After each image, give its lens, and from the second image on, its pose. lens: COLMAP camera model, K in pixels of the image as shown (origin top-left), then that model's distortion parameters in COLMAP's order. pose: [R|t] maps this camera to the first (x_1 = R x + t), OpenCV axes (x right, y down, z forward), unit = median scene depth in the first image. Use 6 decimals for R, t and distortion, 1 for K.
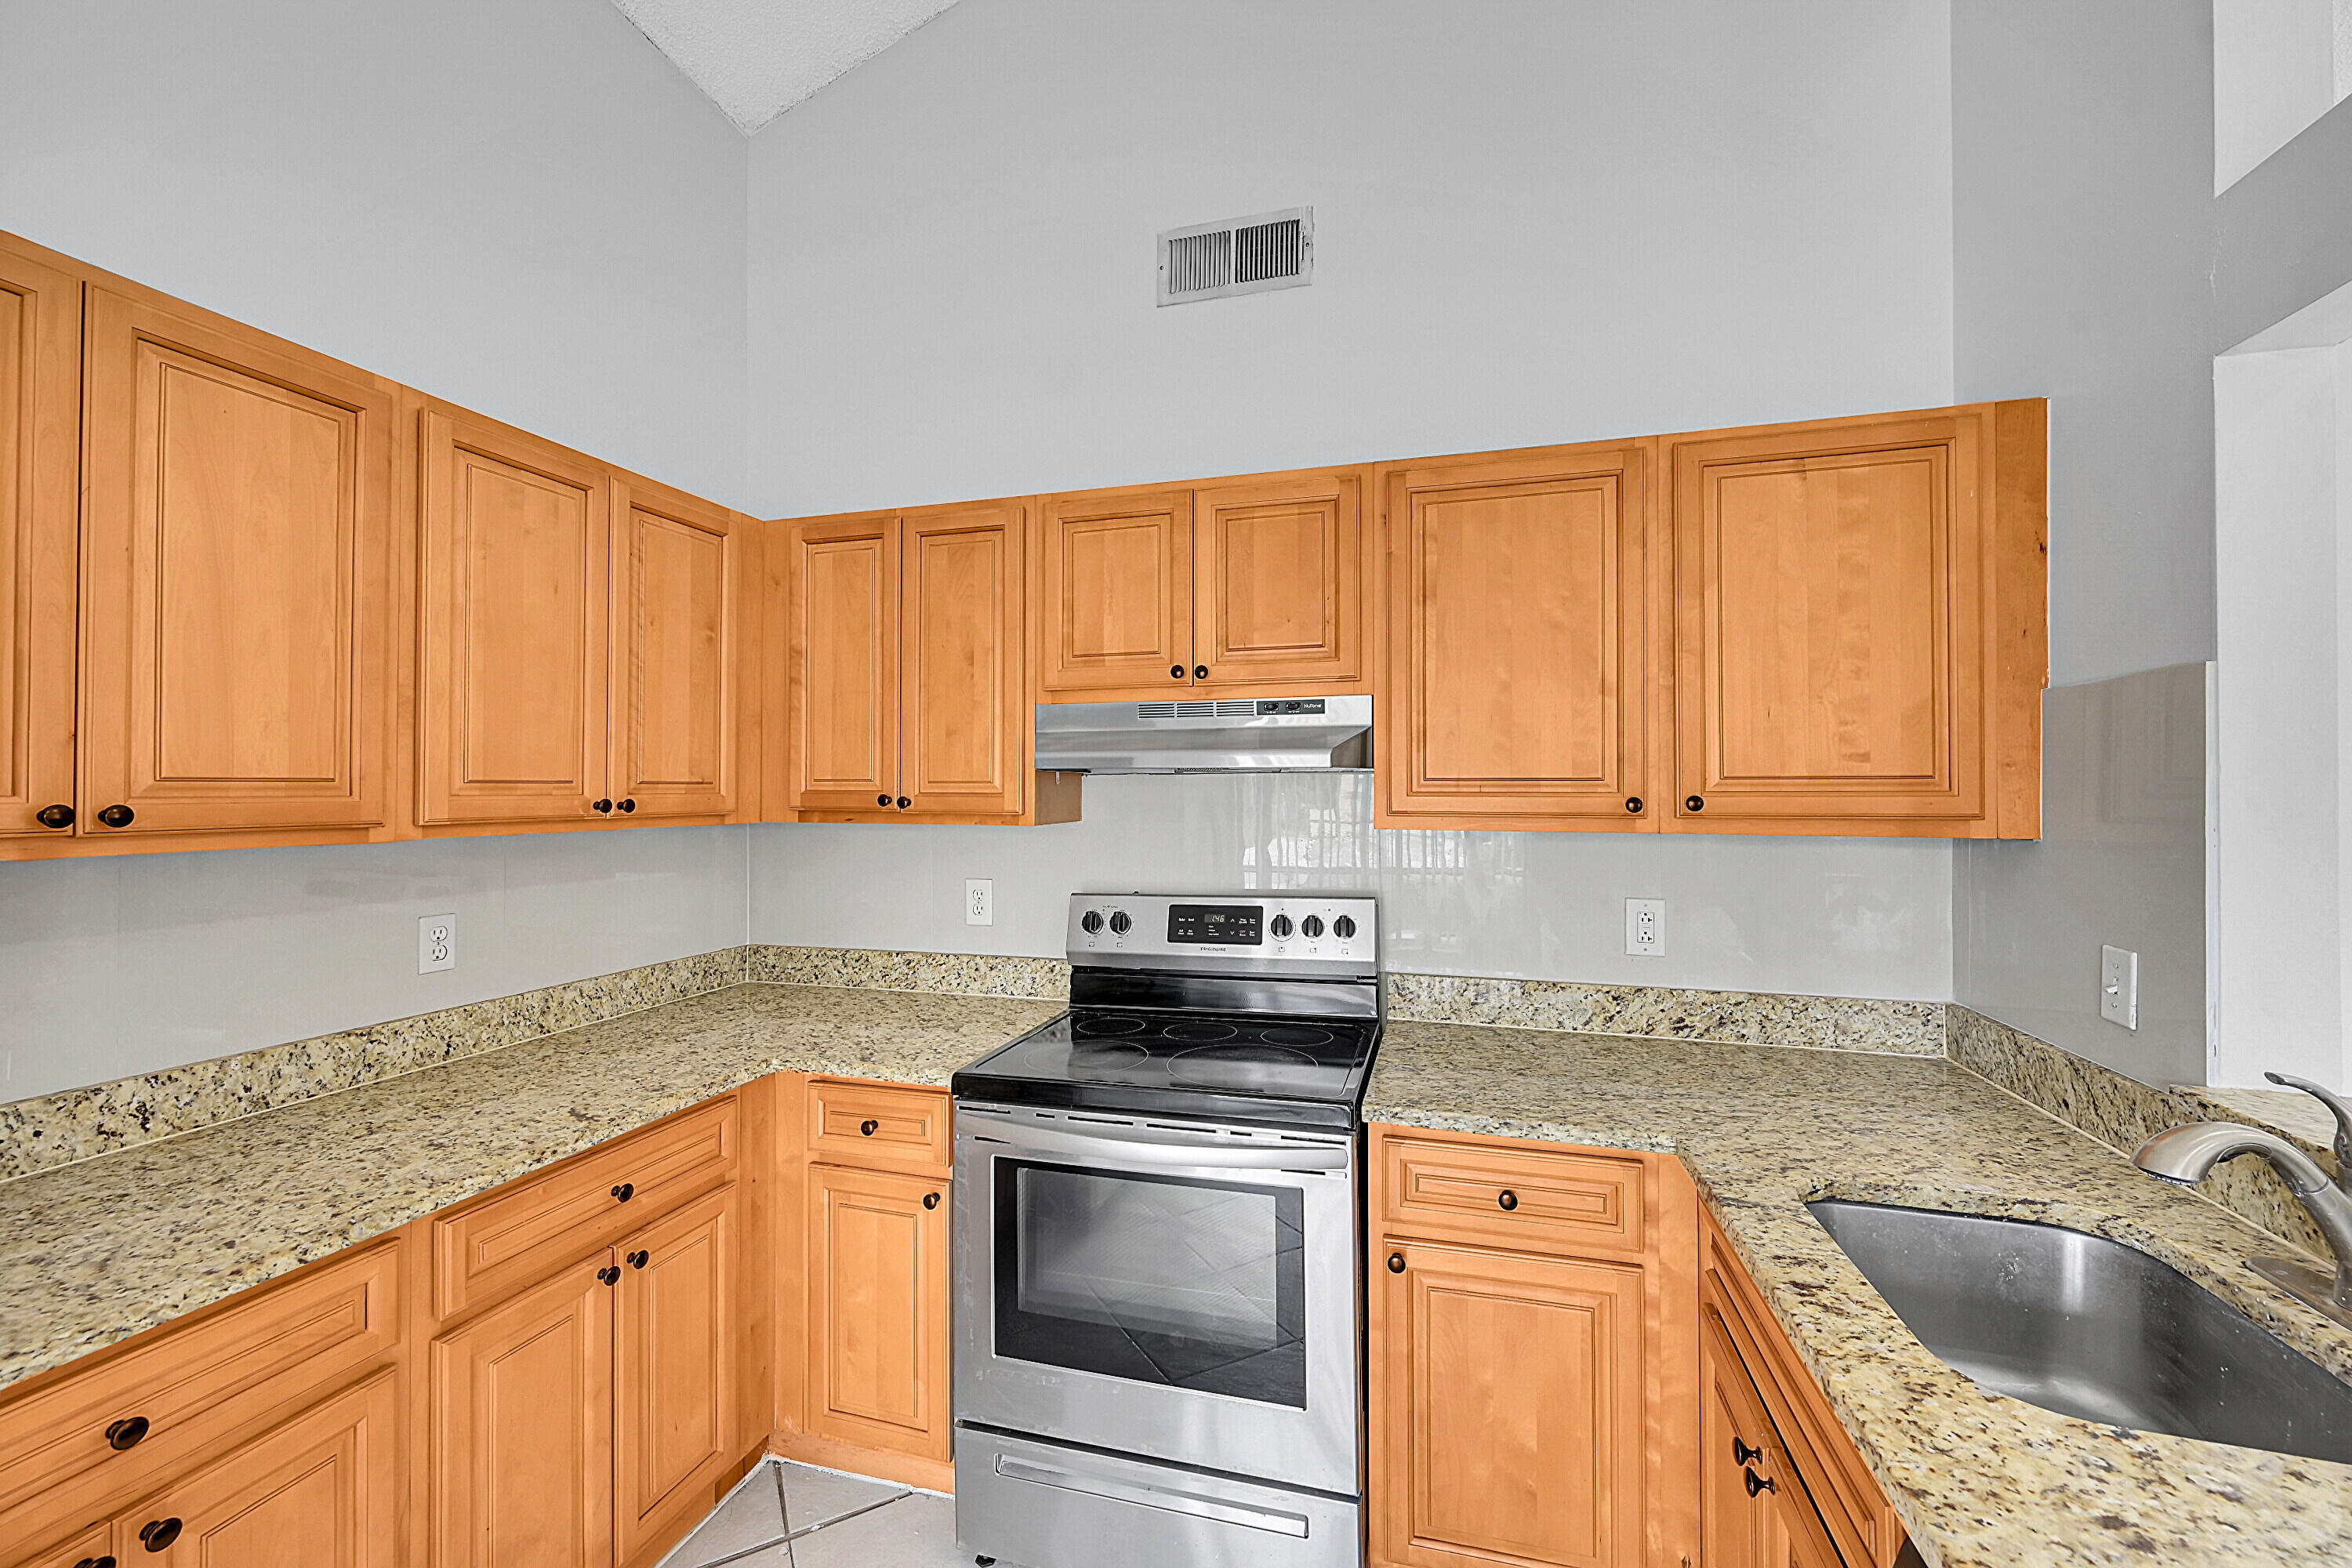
lens RADIAL K [[925.1, 0, 1183.4], [0, 925.1, 778.3], [0, 0, 1]] dist [0.000793, 0.000095]
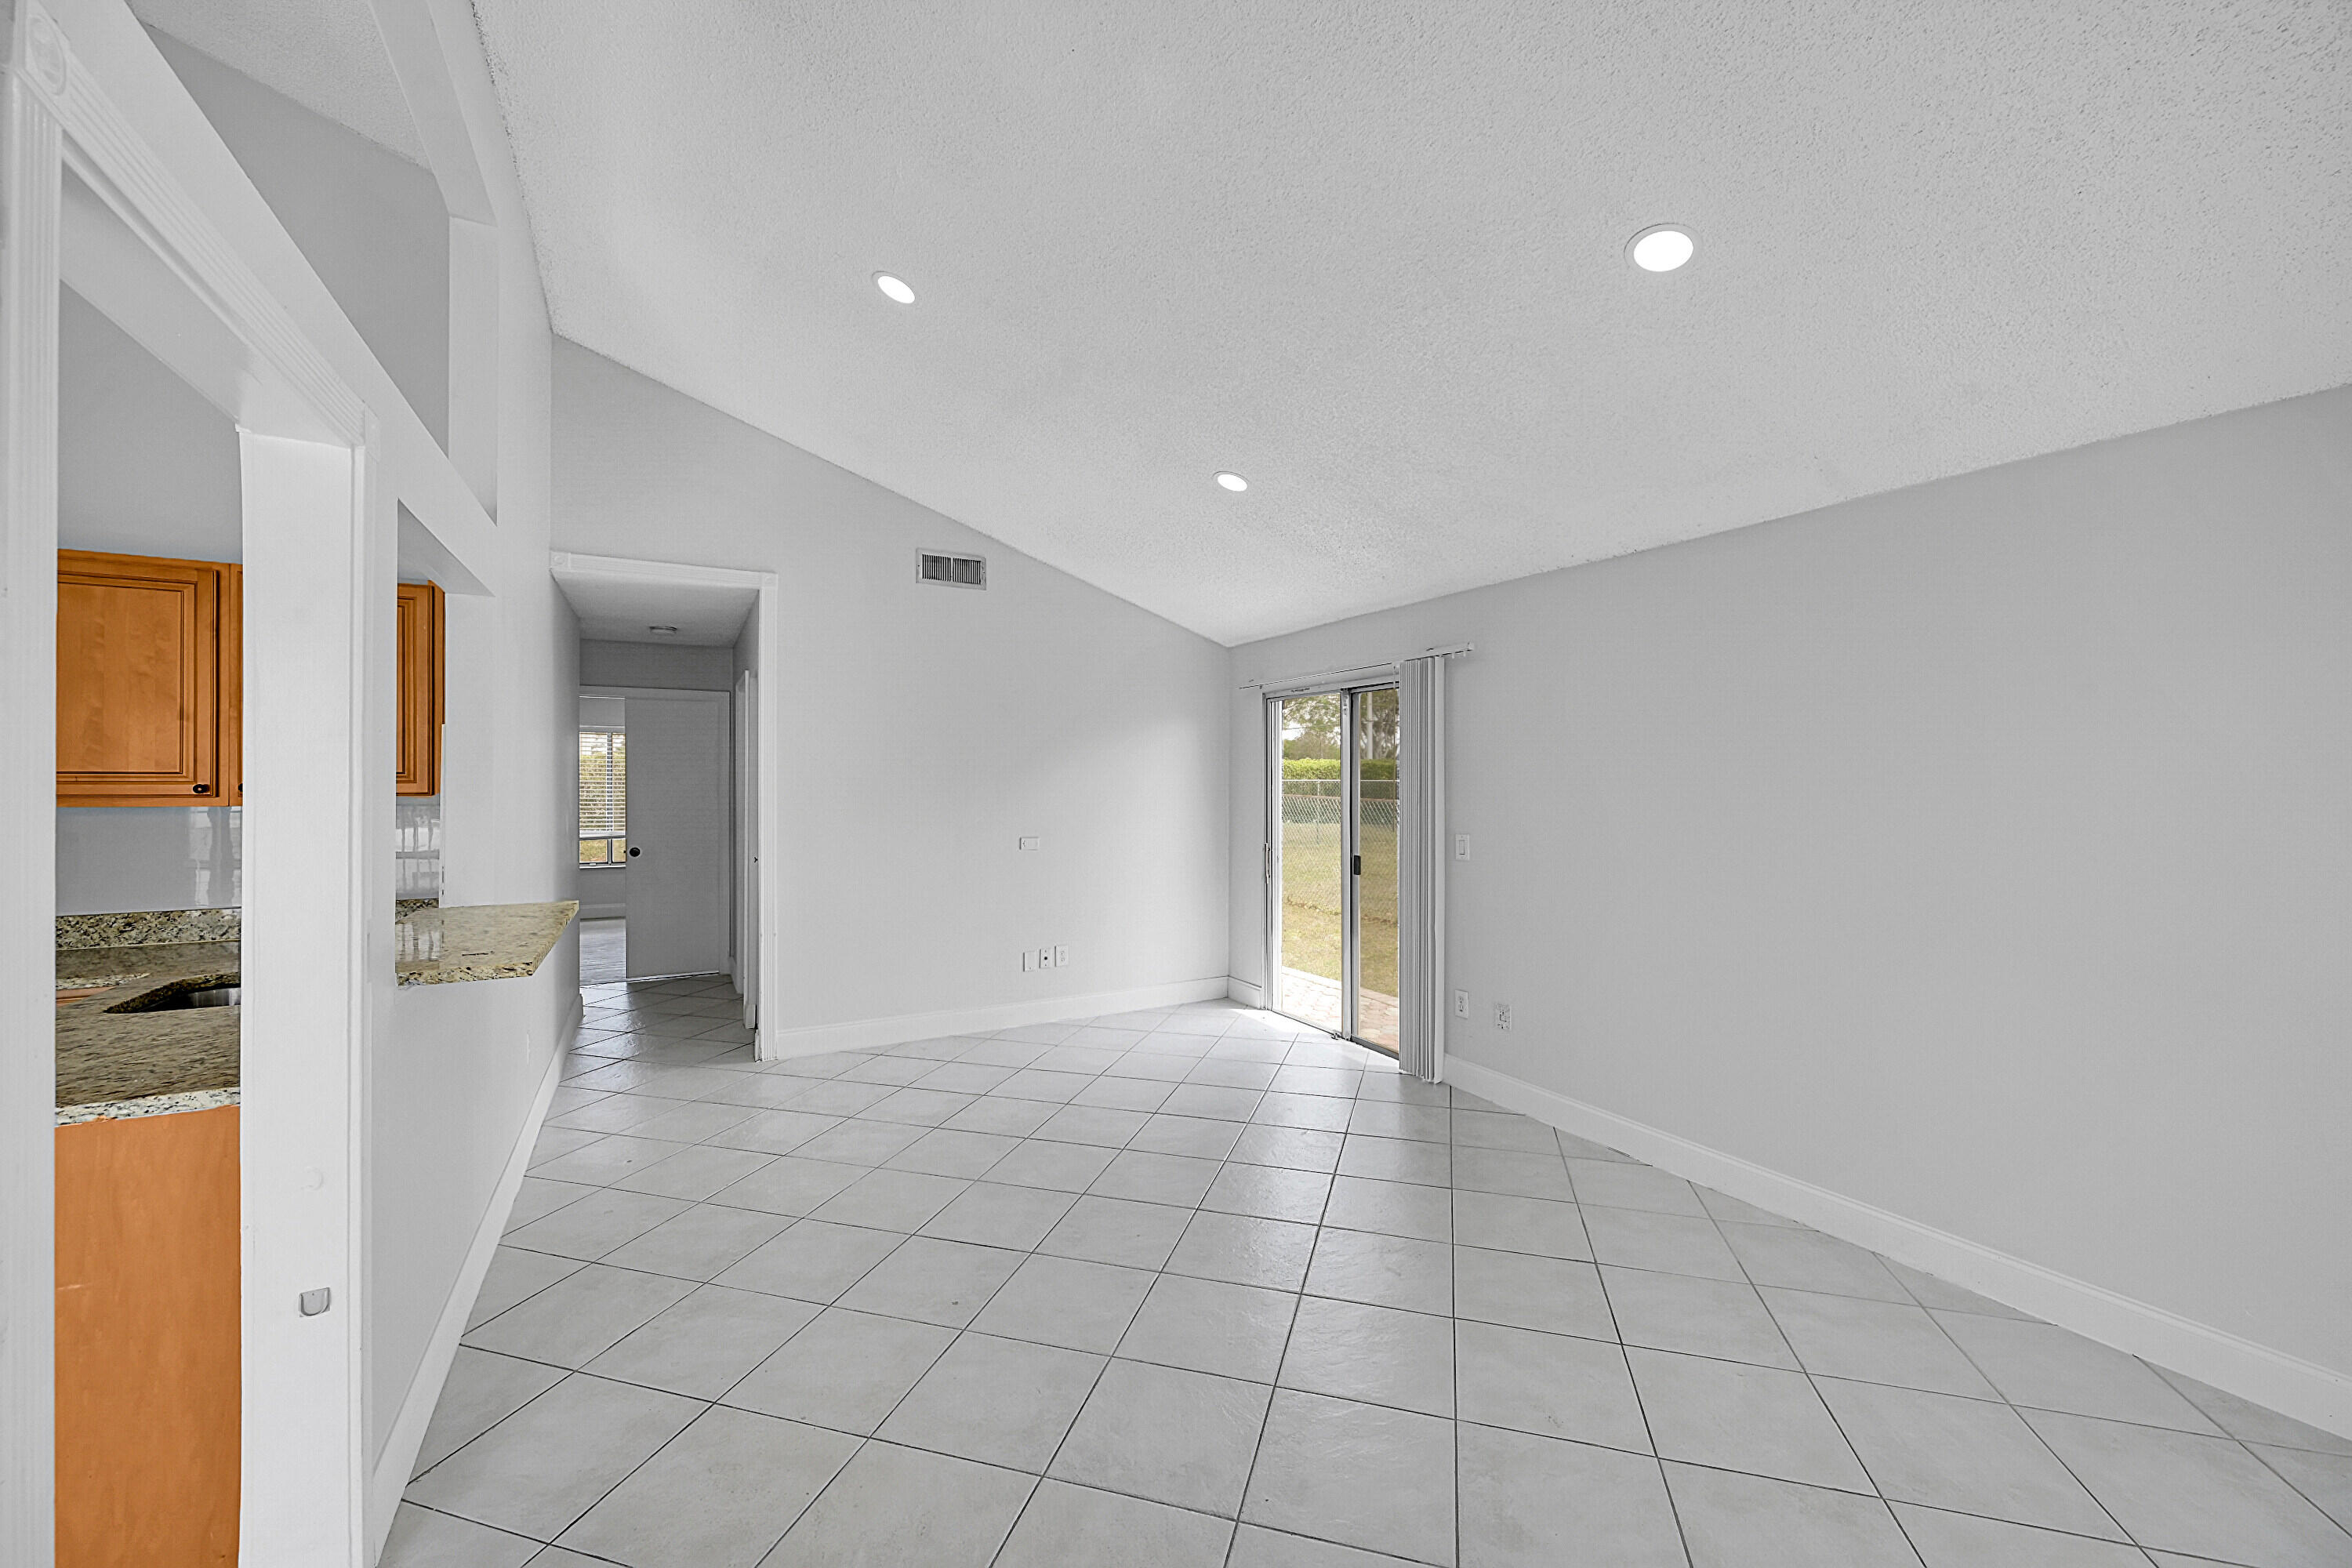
lens RADIAL K [[925.1, 0, 1183.4], [0, 925.1, 778.3], [0, 0, 1]] dist [0.000793, 0.000095]
pose [[0.704347, 0.003378, 0.709847, 0.506722], [-0.009303, 0.999947, 0.004472, -0.012686], [-0.709795, -0.009753, 0.704341, -1.280596]]
